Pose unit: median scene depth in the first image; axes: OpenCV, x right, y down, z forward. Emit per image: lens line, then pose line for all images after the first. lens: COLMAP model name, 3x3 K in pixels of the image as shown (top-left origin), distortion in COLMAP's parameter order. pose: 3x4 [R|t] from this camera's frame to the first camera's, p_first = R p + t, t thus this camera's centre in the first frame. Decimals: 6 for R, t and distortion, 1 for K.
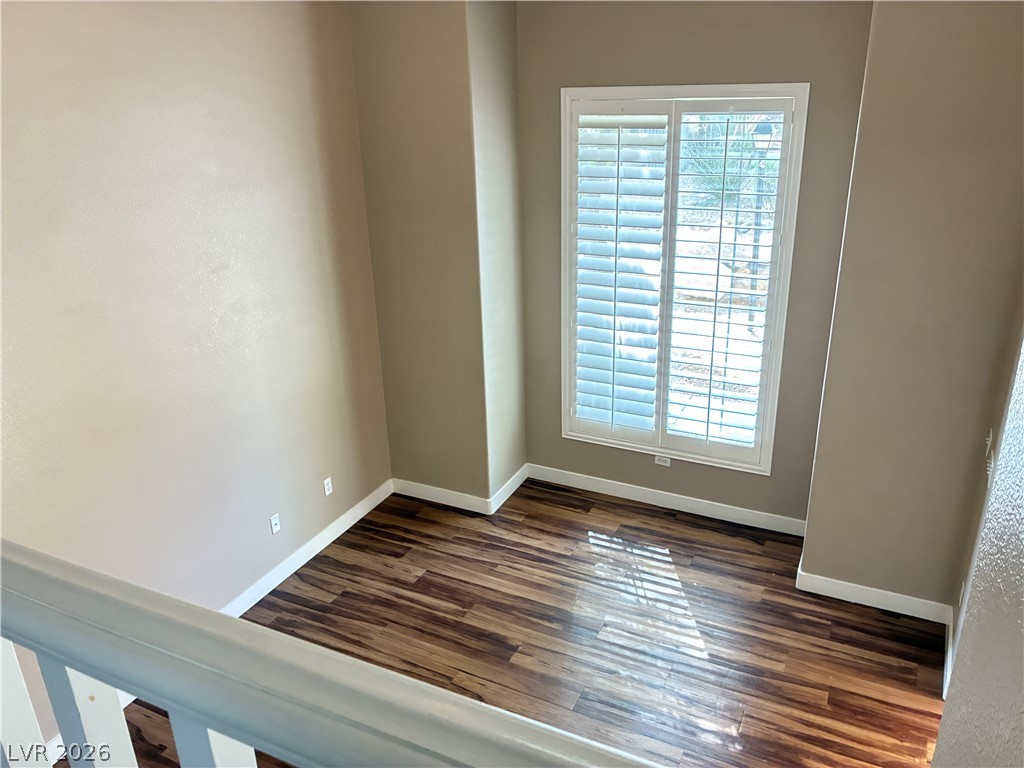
lens RADIAL K [[775.1, 0, 507.7], [0, 775.1, 379.9], [0, 0, 1]] dist [0.057913, -0.078260]
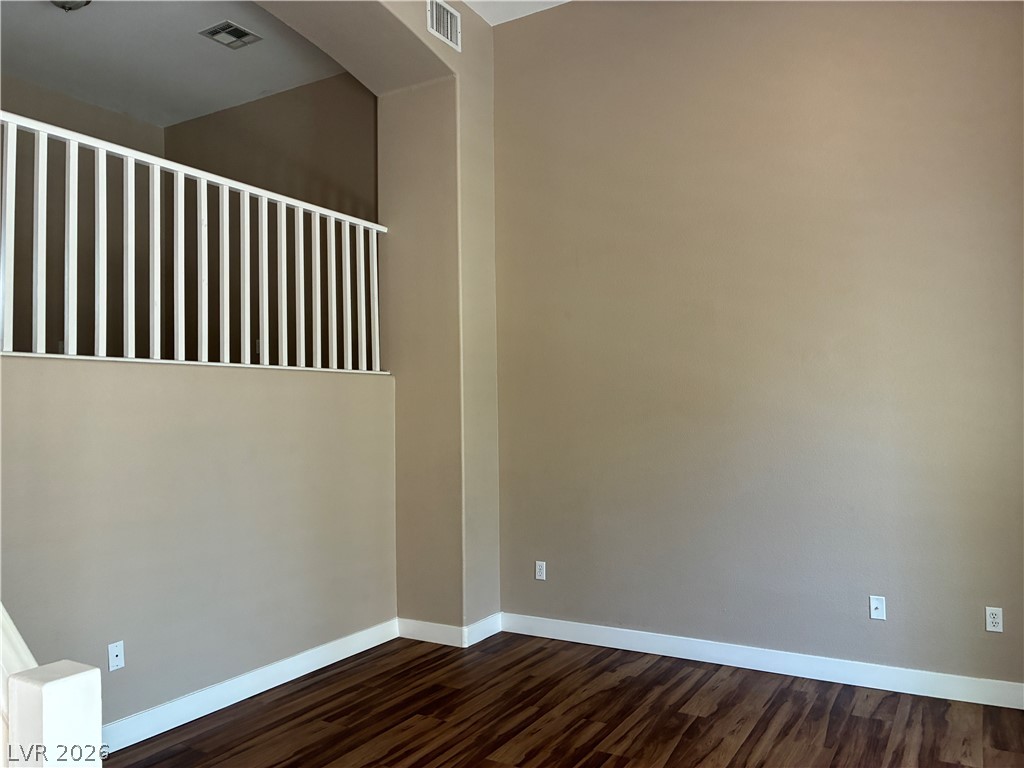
lens RADIAL K [[775.1, 0, 507.7], [0, 775.1, 379.9], [0, 0, 1]] dist [0.057913, -0.078260]
pose [[-0.078288, -0.015440, -0.996811, 0.552255], [-0.349323, 0.936913, 0.012923, 0.085148], [0.933726, 0.349221, -0.078743, 0.617242]]
